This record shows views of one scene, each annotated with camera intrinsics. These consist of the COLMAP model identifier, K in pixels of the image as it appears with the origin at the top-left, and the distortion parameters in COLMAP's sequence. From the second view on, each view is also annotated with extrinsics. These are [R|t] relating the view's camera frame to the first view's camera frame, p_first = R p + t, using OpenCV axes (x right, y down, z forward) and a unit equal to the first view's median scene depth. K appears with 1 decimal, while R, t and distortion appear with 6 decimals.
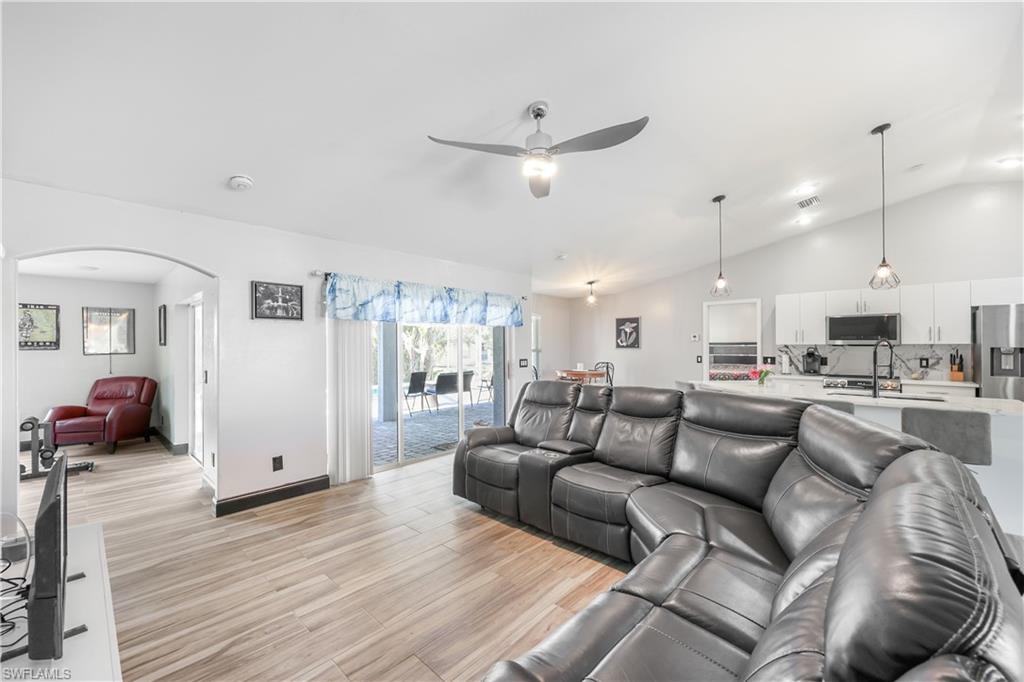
lens RADIAL K [[410.2, 0, 511.7], [0, 410.2, 341.3], [0, 0, 1]] dist [-0.005310, 0.000543]
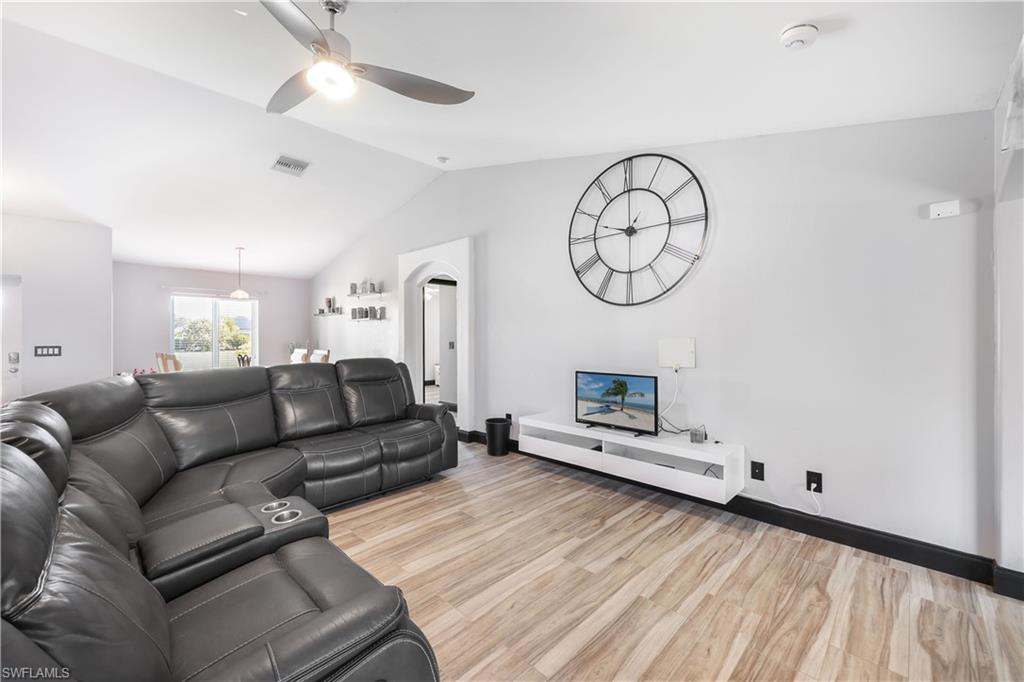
lens RADIAL K [[410.2, 0, 498.8], [0, 410.2, 329.4], [0, 0, 1]] dist [-0.005310, 0.000543]
pose [[-0.999441, 0.009132, 0.032158, -0.124091], [0.008504, 0.999772, -0.019605, 0.024240], [-0.032329, -0.019321, -0.999291, 0.830239]]
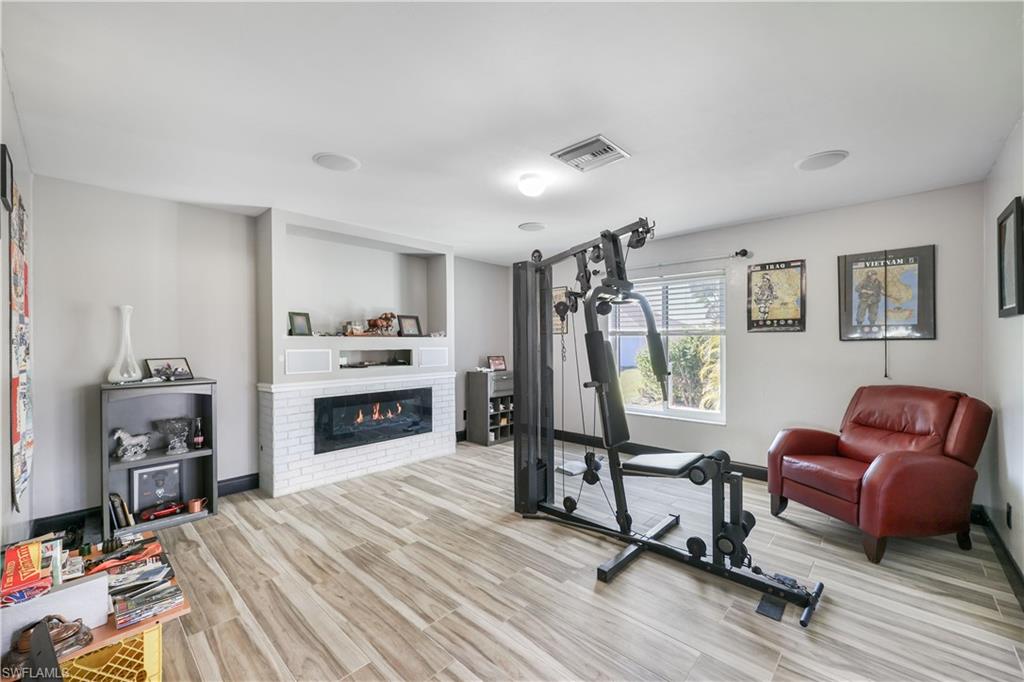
lens RADIAL K [[410.2, 0, 508.2], [0, 410.2, 344.2], [0, 0, 1]] dist [-0.005310, 0.000543]
pose [[-0.004189, 0.010712, -0.999934, -0.511903], [0.015744, 0.999819, 0.010645, 0.027238], [0.999867, -0.015699, -0.004357, 0.579205]]
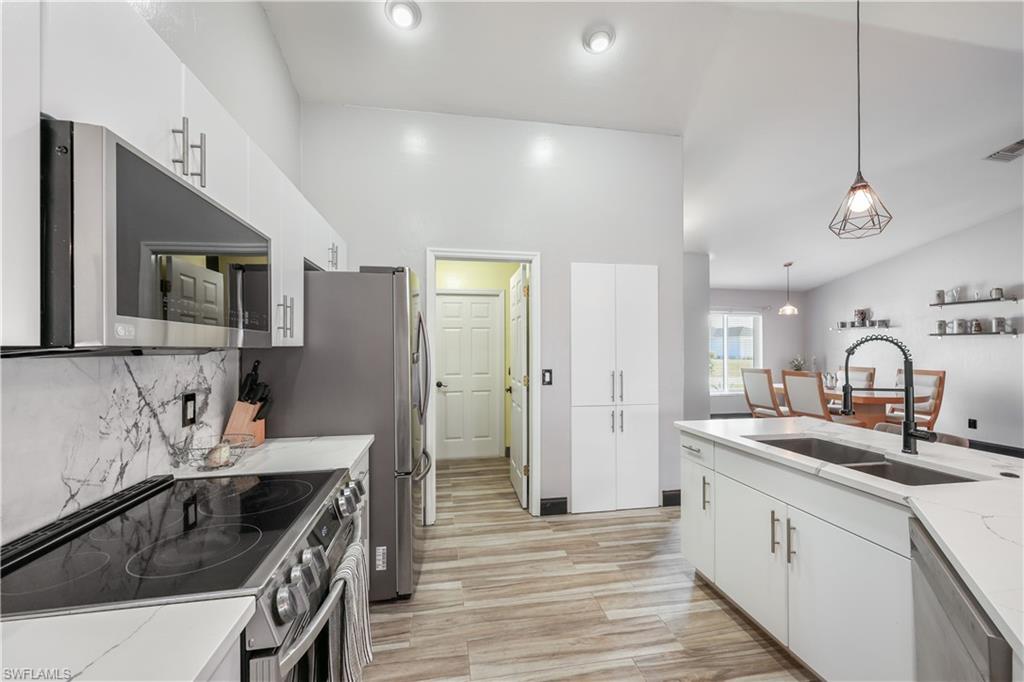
lens RADIAL K [[410.2, 0, 510.3], [0, 410.2, 343.9], [0, 0, 1]] dist [-0.005310, 0.000543]
pose [[-0.806525, 0.006268, 0.591167, 0.616819], [-0.003082, 0.999886, -0.014806, 0.008097], [-0.591193, -0.013764, -0.806413, 1.065514]]
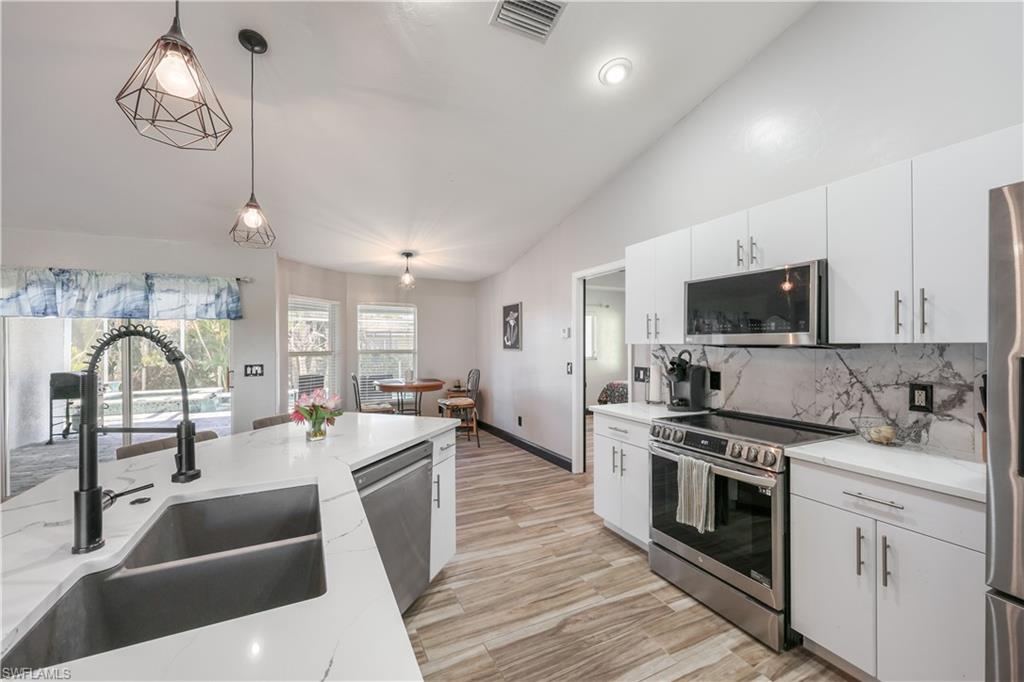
lens RADIAL K [[410.2, 0, 506.4], [0, 410.2, 343.8], [0, 0, 1]] dist [-0.005310, 0.000543]
pose [[0.933814, -0.001510, -0.357756, 0.777001], [0.005259, 0.999941, 0.009507, 0.002027], [0.357721, -0.010759, 0.933767, 0.530200]]
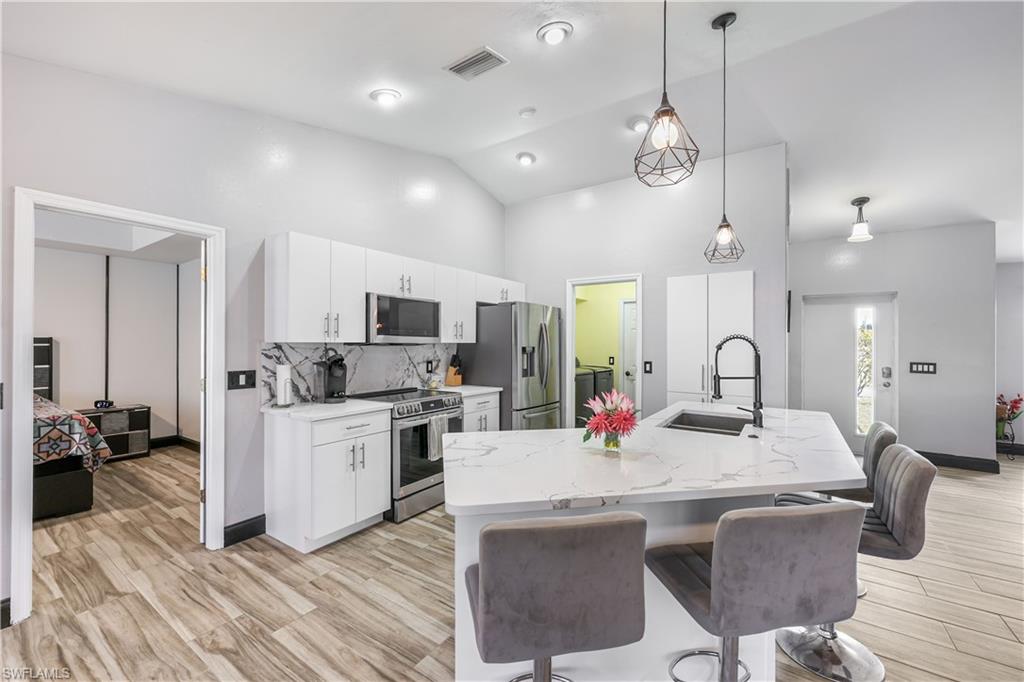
lens RADIAL K [[410.2, 0, 510.3], [0, 410.2, 344.5], [0, 0, 1]] dist [-0.005310, 0.000543]
pose [[-0.159790, -0.000304, 0.987151, 0.191997], [-0.012033, 0.999926, -0.001640, 0.008885], [-0.987078, -0.012140, -0.159781, 0.938698]]
